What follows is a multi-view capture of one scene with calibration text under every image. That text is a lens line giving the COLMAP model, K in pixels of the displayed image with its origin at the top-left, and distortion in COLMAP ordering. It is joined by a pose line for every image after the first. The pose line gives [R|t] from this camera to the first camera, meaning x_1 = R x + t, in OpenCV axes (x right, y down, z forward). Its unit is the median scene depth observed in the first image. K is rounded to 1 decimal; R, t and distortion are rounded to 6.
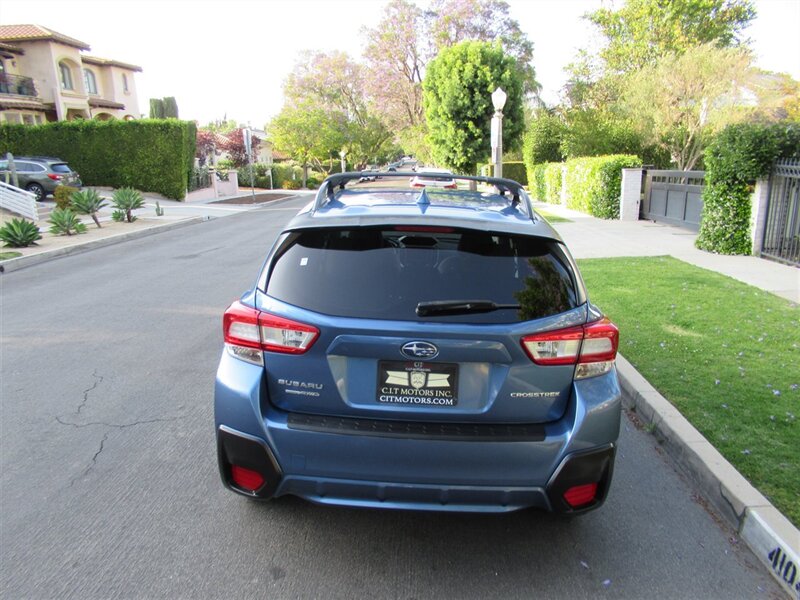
lens RADIAL K [[619.4, 0, 394.5], [0, 619.4, 290.4], [0, 0, 1]] dist [0.026409, 0.010811]
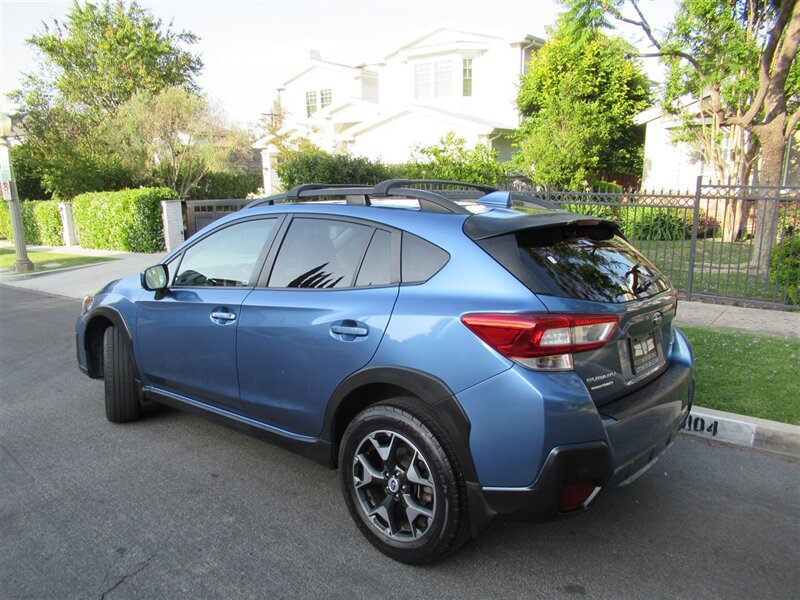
lens RADIAL K [[619.4, 0, 394.5], [0, 619.4, 290.4], [0, 0, 1]] dist [0.026409, 0.010811]
pose [[0.641945, -0.154626, 0.750997, -0.162961], [0.198442, 0.979588, 0.032065, -0.012846], [-0.740626, 0.128445, 0.659526, 0.084176]]
